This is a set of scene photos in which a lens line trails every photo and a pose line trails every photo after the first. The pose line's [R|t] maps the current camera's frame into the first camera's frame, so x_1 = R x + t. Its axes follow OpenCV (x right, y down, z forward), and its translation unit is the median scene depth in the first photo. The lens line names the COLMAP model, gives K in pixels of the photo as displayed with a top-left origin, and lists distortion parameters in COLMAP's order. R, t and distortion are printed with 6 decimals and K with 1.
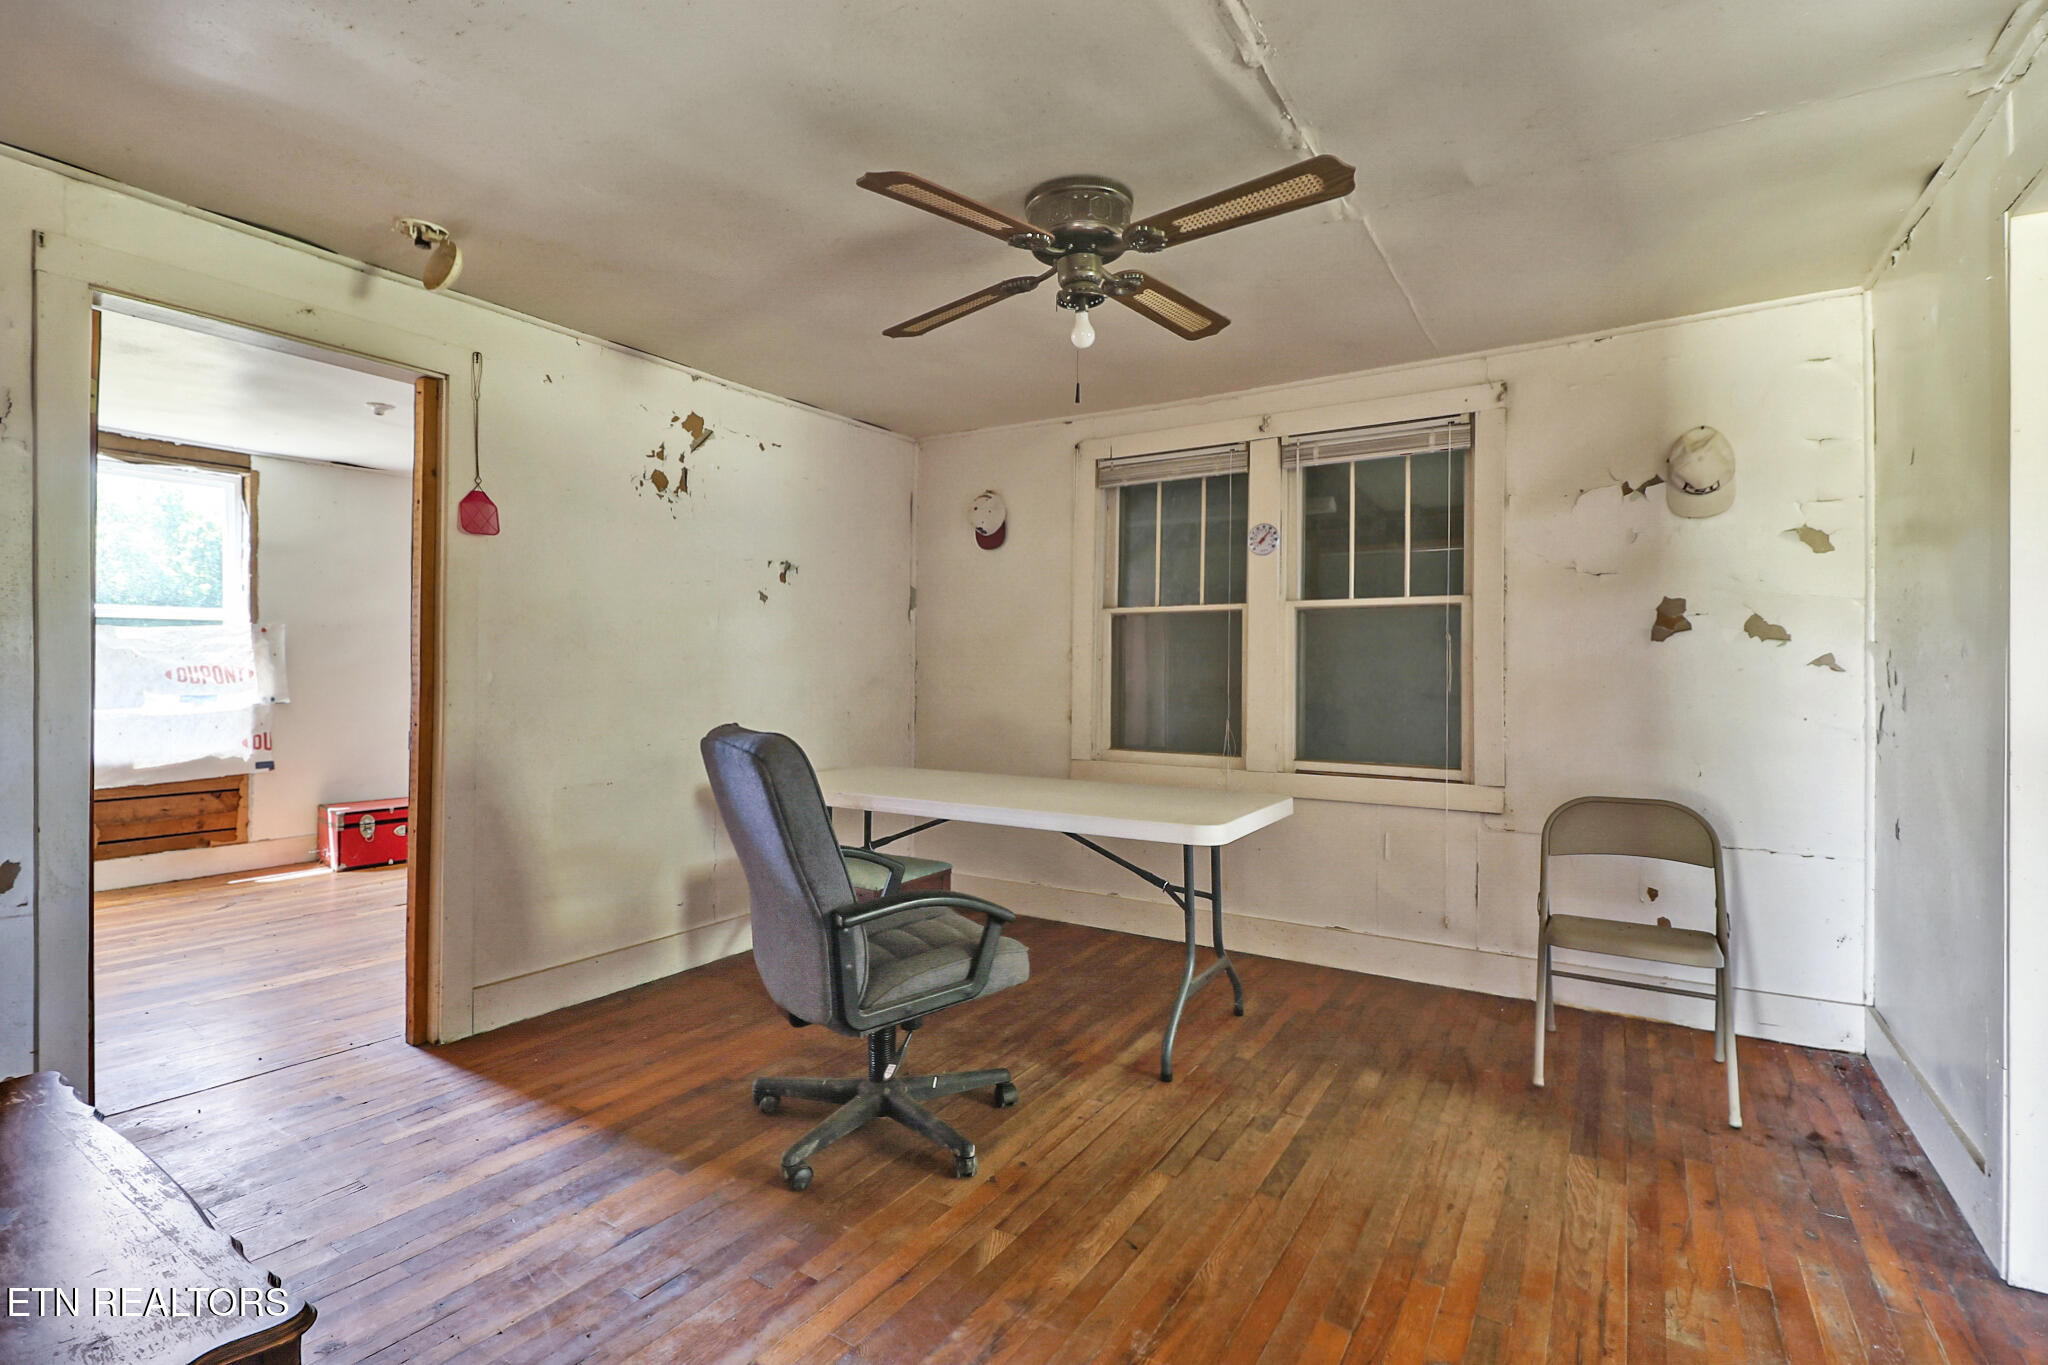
lens RADIAL K [[963.0, 0, 1024.0], [0, 963.0, 682.5], [0, 0, 1]] dist [0.002440, -0.015203]
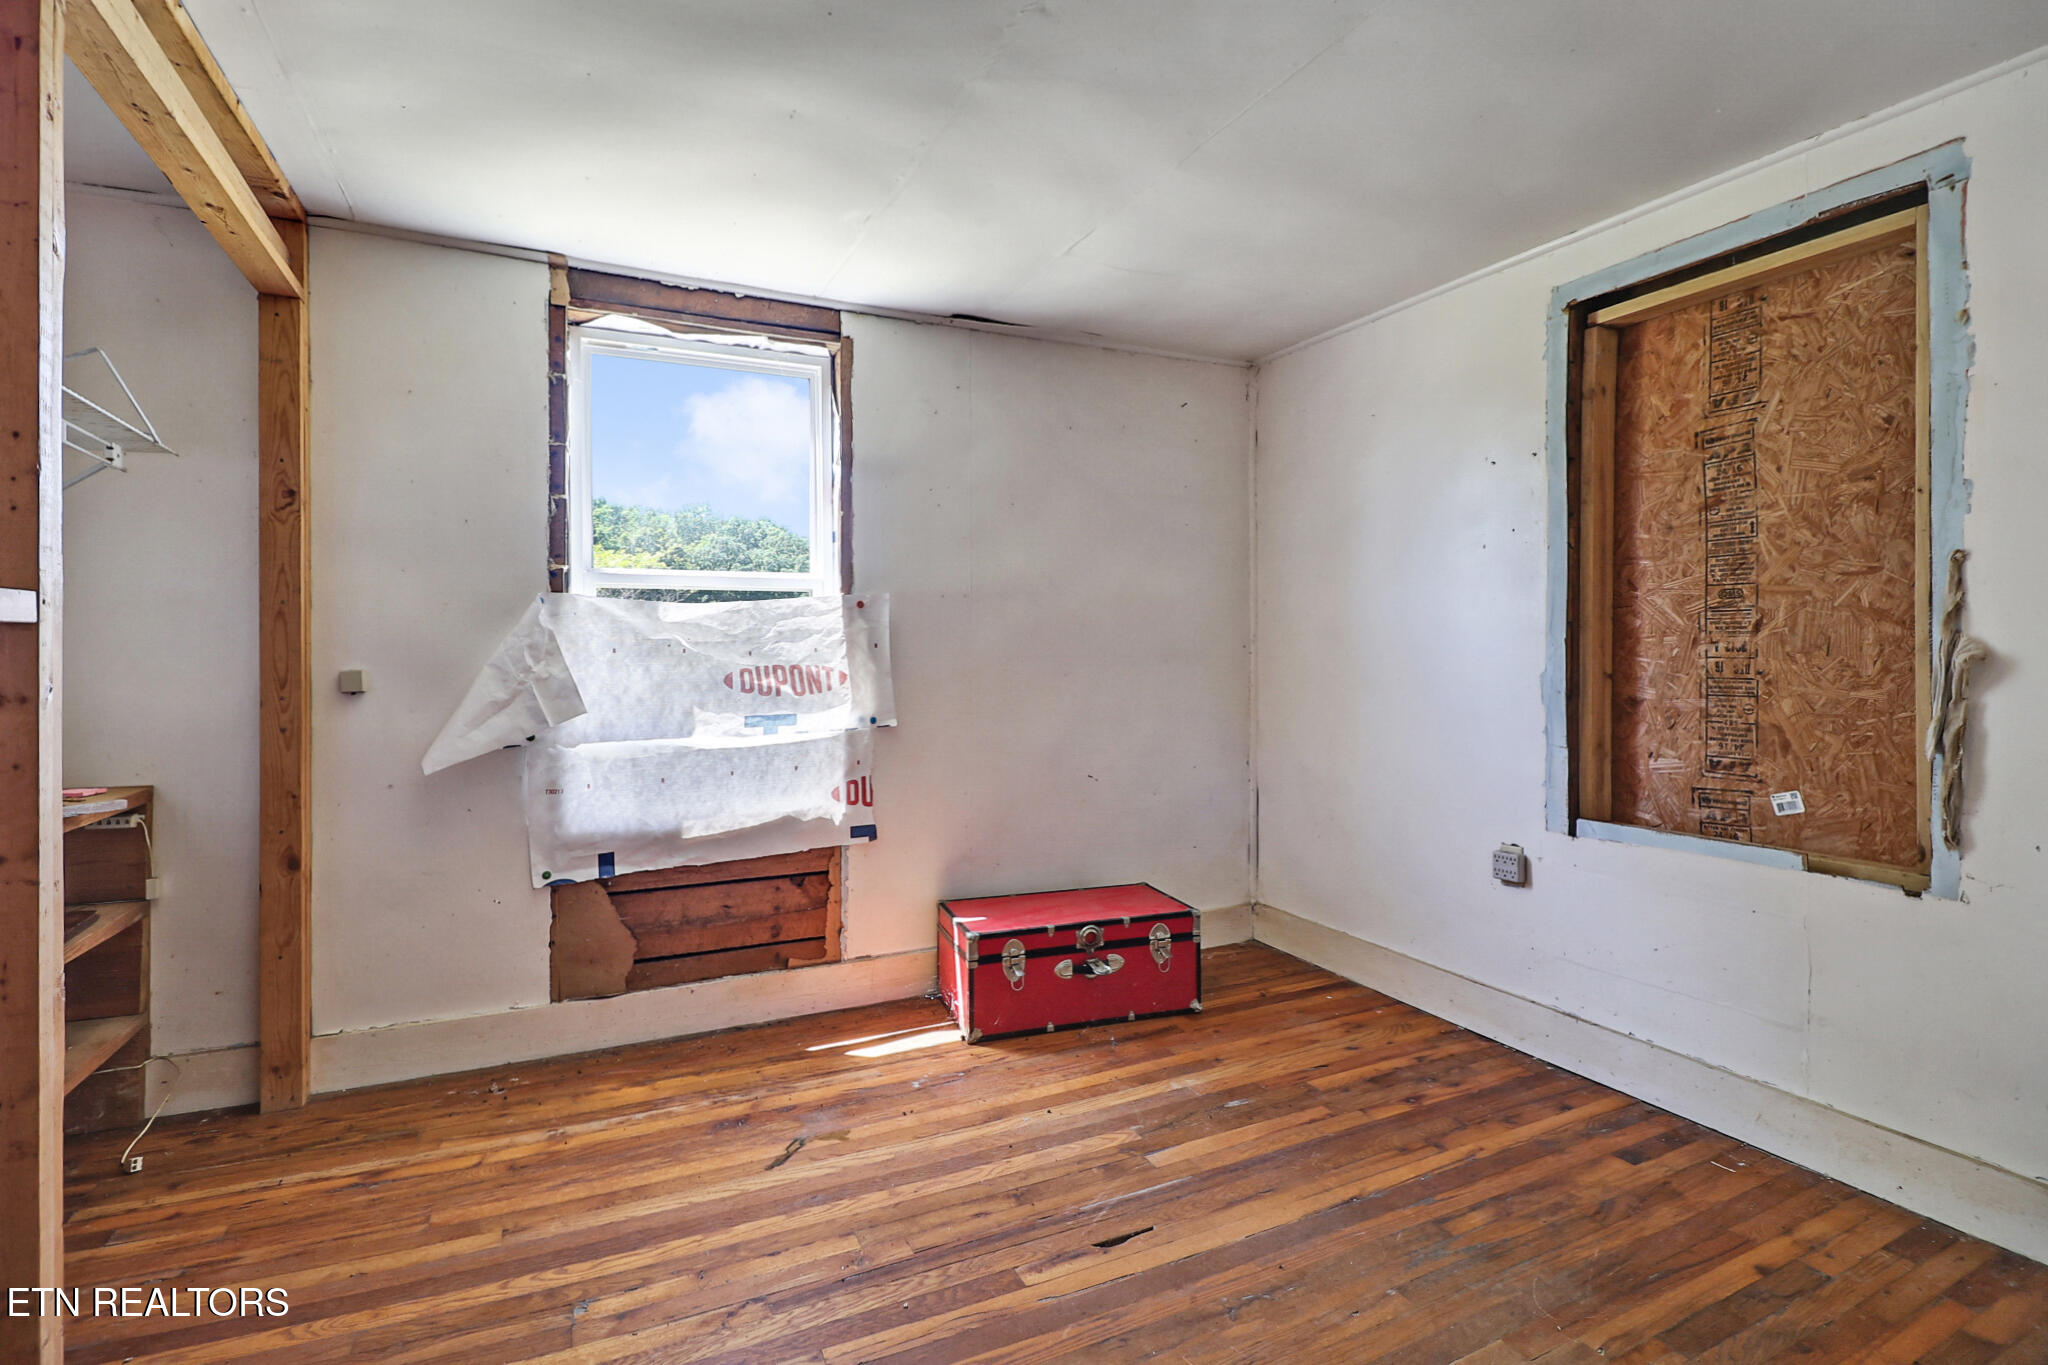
lens RADIAL K [[930.1, 0, 1016.9], [0, 930.1, 667.2], [0, 0, 1]] dist [0.000653, -0.014225]
pose [[0.857755, -0.012958, -0.513896, -0.421492], [0.006691, 0.999879, -0.014044, -0.007082], [0.514016, 0.008608, 0.857738, 0.565171]]
